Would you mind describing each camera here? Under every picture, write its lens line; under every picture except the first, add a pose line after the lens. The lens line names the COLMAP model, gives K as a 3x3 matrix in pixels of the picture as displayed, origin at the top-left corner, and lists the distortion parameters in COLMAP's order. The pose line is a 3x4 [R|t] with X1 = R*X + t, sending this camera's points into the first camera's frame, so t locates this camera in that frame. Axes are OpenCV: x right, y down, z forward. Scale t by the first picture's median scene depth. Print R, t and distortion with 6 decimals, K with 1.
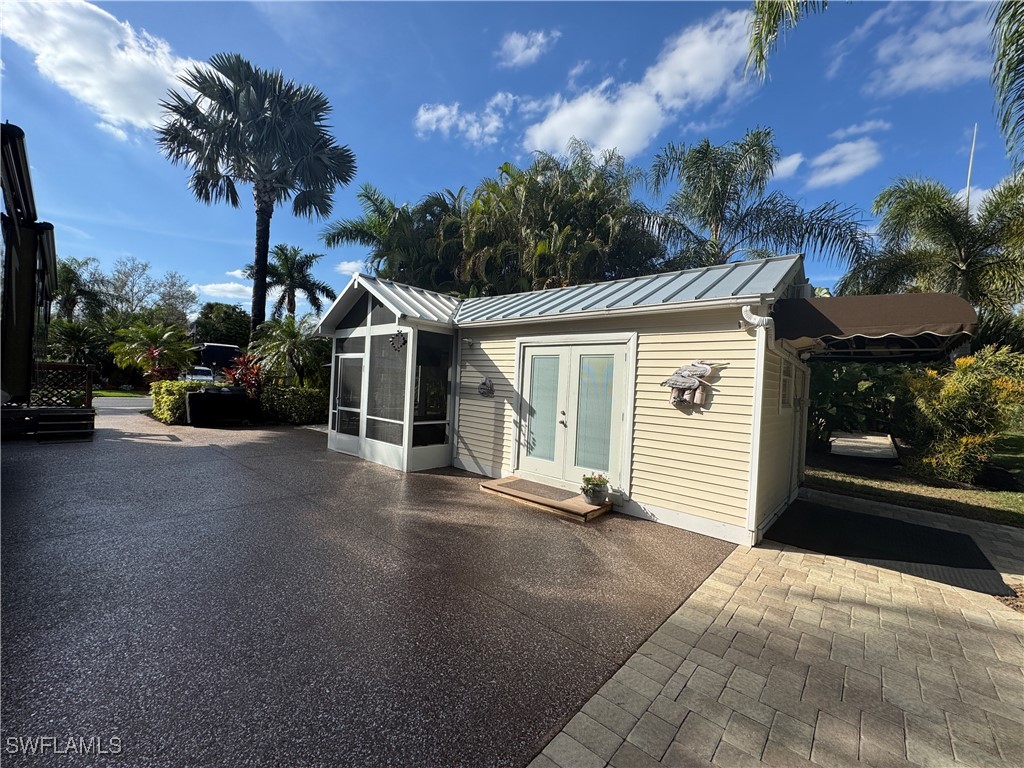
lens RADIAL K [[407.2, 0, 509.2], [0, 407.2, 385.1], [0, 0, 1]] dist [-0.002143, 0.000522]
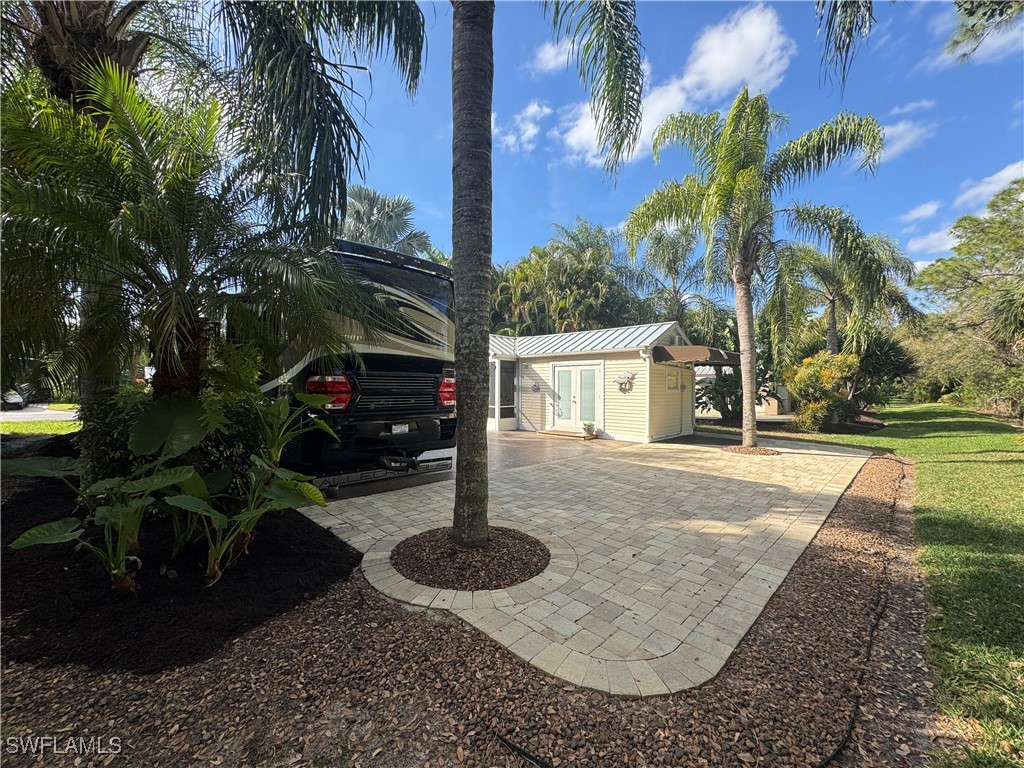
lens RADIAL K [[407.2, 0, 509.4], [0, 407.2, 386.0], [0, 0, 1]] dist [-0.002143, 0.000522]
pose [[0.997281, -0.044788, -0.058516, -0.071188], [0.044369, 0.998980, -0.008440, 0.011223], [0.058834, 0.005821, 0.998251, -1.039734]]
